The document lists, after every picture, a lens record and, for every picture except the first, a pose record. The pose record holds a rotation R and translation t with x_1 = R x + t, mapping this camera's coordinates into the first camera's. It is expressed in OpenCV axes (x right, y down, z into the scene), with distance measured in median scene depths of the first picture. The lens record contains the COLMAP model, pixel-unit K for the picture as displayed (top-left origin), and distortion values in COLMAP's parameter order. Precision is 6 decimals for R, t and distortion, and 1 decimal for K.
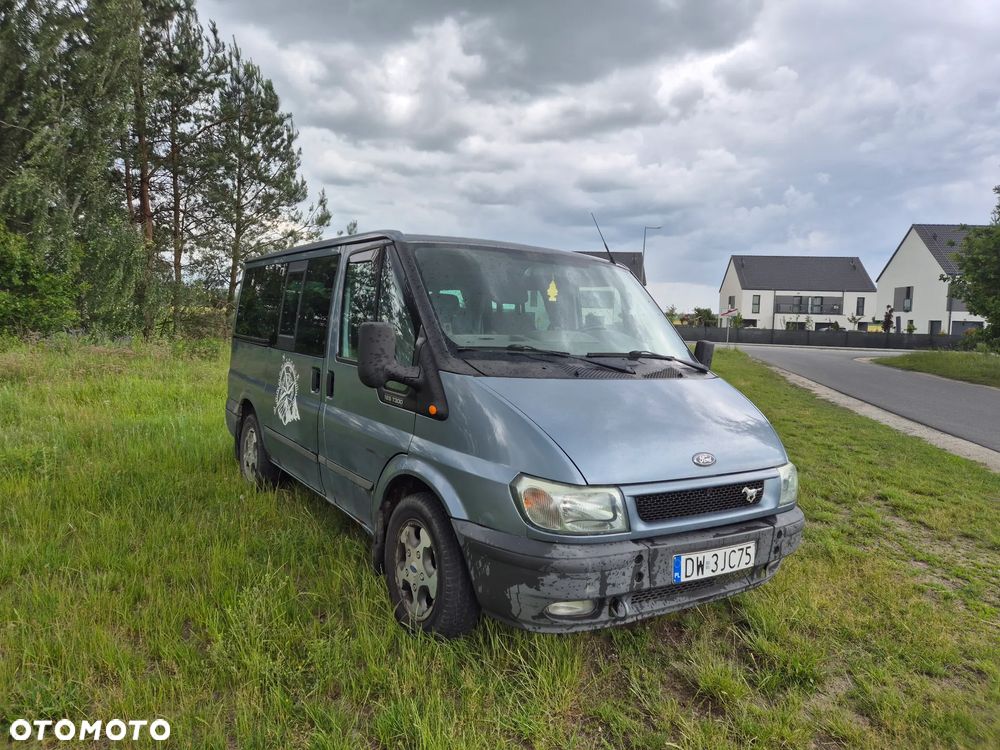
lens RADIAL K [[673.4, 0, 506.7], [0, 673.4, 358.1], [0, 0, 1]] dist [0.077027, -0.064685]
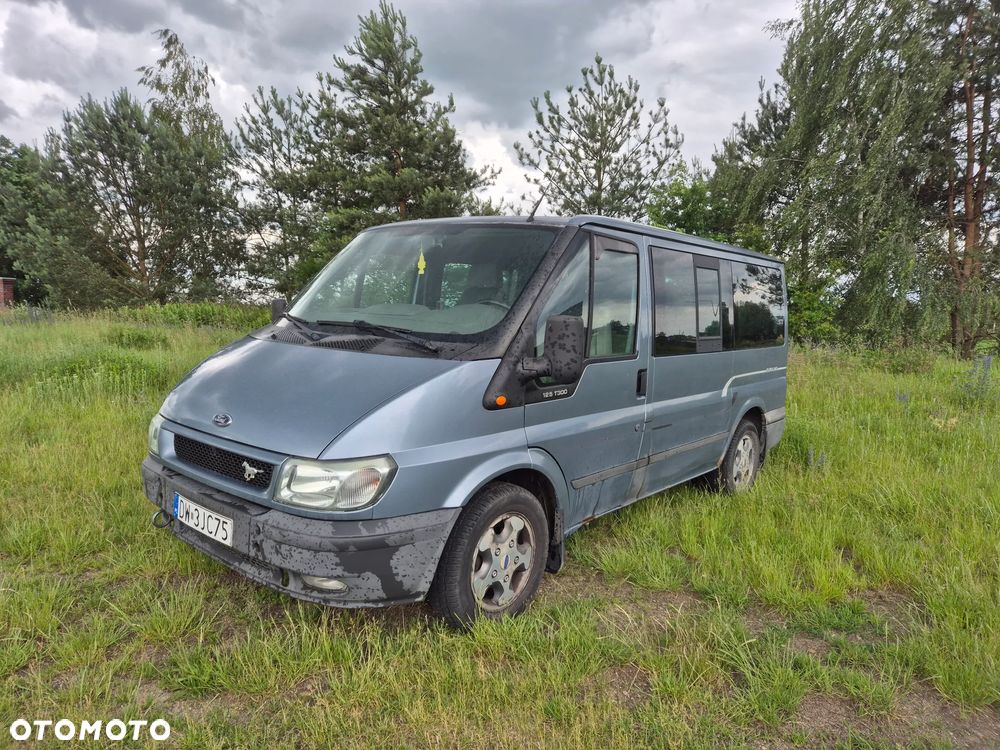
lens RADIAL K [[668.0, 0, 514.1], [0, 668.0, 378.5], [0, 0, 1]] dist [0.108679, -0.059875]
pose [[0.262653, 0.065264, -0.962681, 1.374714], [-0.066598, 0.996557, 0.049390, 0.011351], [0.962589, 0.051141, 0.266095, 1.154128]]
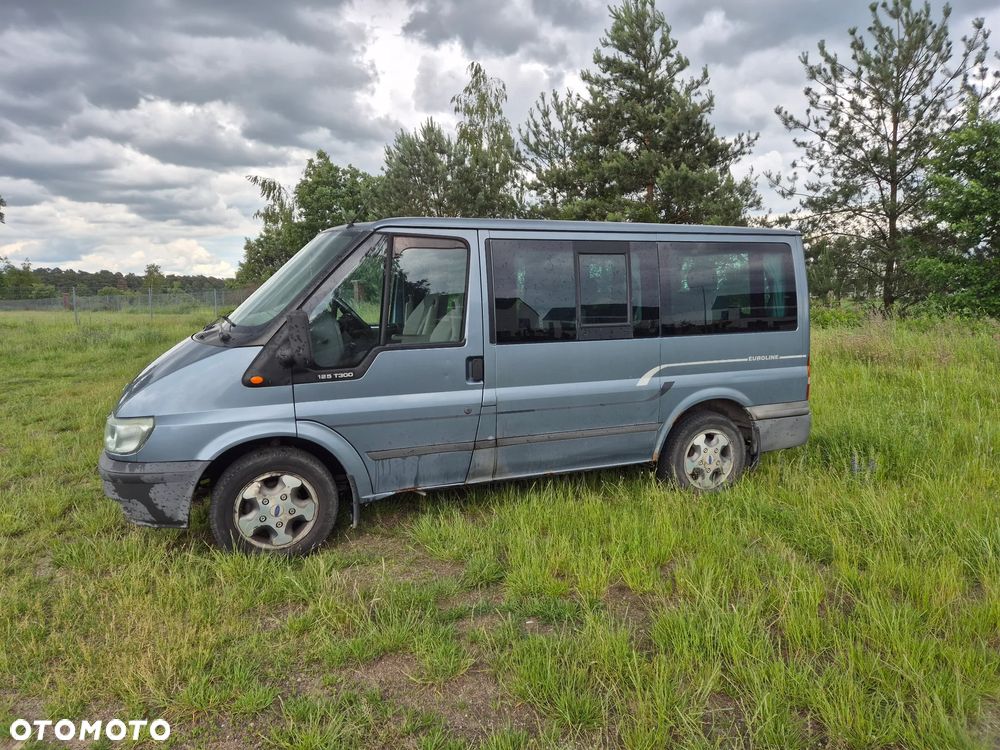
lens RADIAL K [[704.1, 0, 529.3], [0, 704.1, 363.4], [0, 0, 1]] dist [0.051093, -0.003252]
pose [[-0.214614, 0.062150, -0.974720, 1.584370], [-0.049826, 0.995977, 0.074476, -0.057955], [0.975427, 0.064550, -0.210654, 2.149561]]
